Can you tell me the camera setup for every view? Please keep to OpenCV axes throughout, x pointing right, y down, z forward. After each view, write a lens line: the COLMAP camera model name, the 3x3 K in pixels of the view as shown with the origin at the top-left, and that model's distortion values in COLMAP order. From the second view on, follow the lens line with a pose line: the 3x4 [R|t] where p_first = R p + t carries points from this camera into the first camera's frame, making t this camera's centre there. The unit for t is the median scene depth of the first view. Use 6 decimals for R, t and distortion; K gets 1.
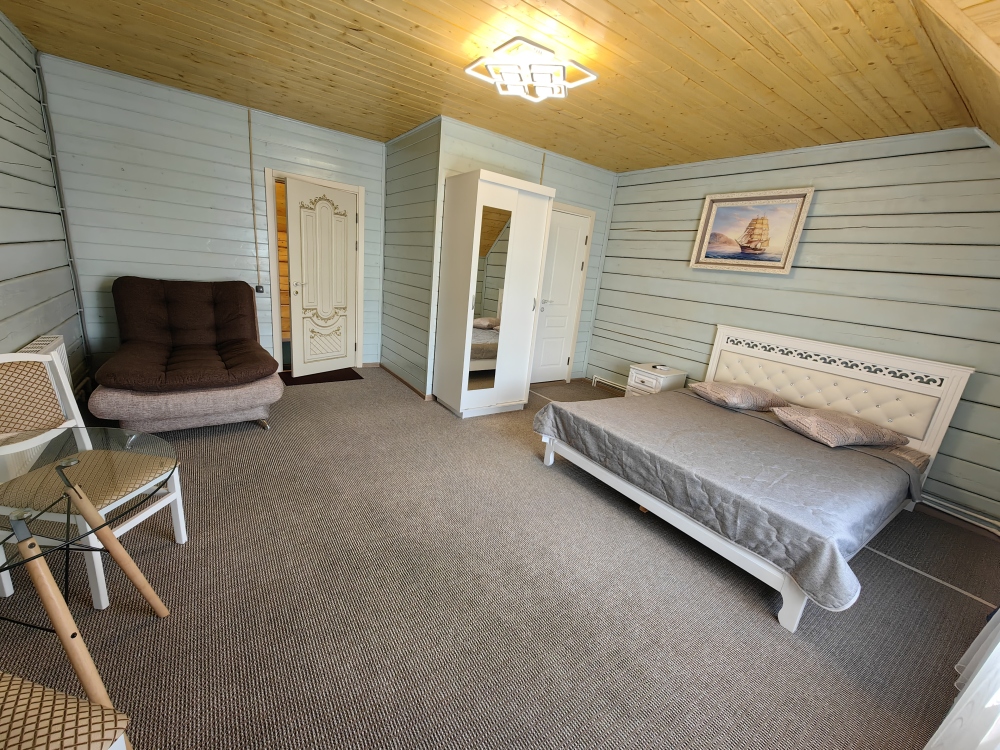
lens RADIAL K [[403.1, 0, 498.4], [0, 403.1, 382.0], [0, 0, 1]] dist [0.002034, 0.000131]
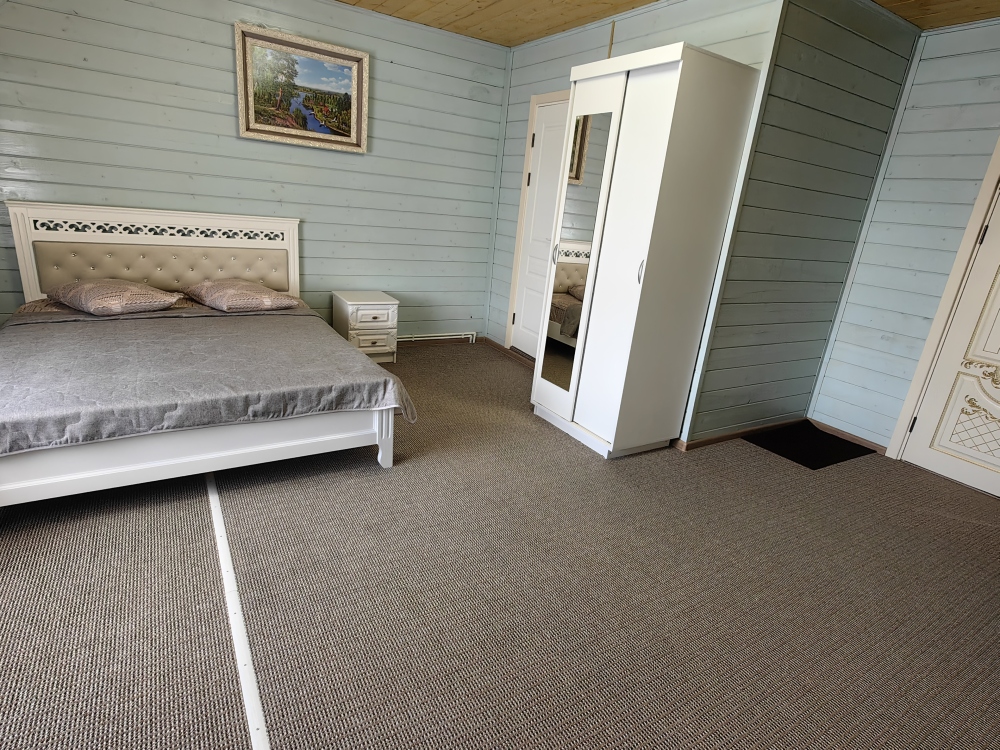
lens RADIAL K [[536.7, 0, 496.3], [0, 536.7, 372.2], [0, 0, 1]] dist [0.005111, -0.000313]
pose [[0.074984, -0.406288, 0.910663, -0.418047], [0.182781, 0.903362, 0.387980, -0.183258], [-0.980290, 0.137359, 0.141999, 0.471260]]
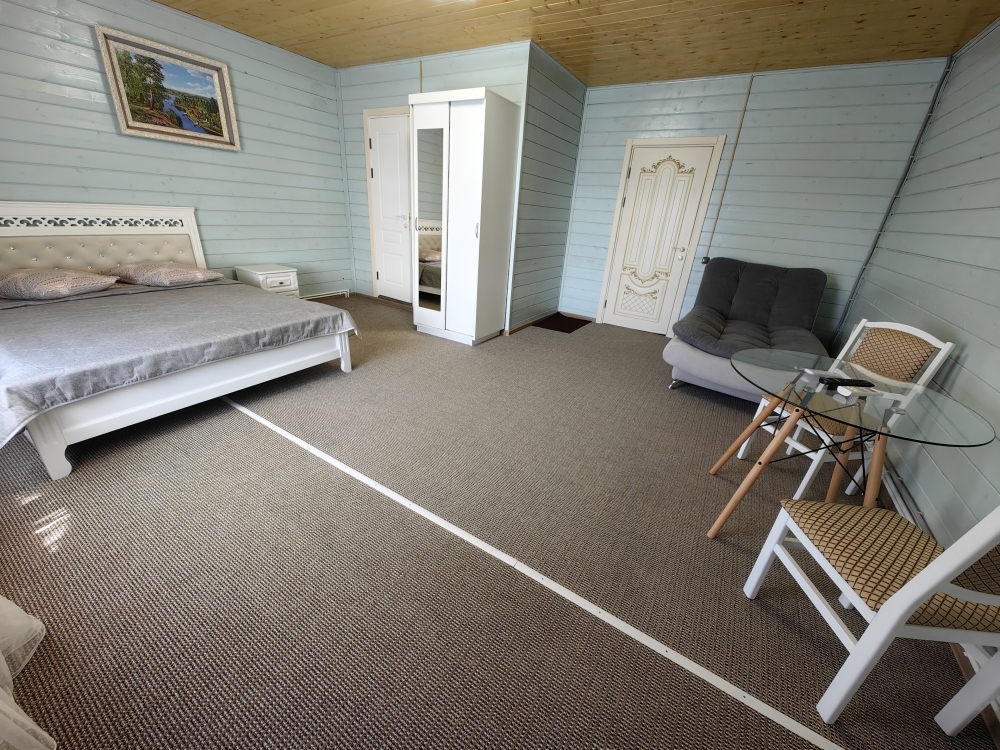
lens RADIAL K [[387.4, 0, 501.7], [0, 387.4, 376.0], [0, 0, 1]] dist [0.008569, -0.002614]
pose [[-0.389833, -0.490003, 0.779697, -0.554720], [0.137489, 0.806222, 0.575415, -0.219931], [-0.910564, 0.331515, -0.246922, 0.623936]]
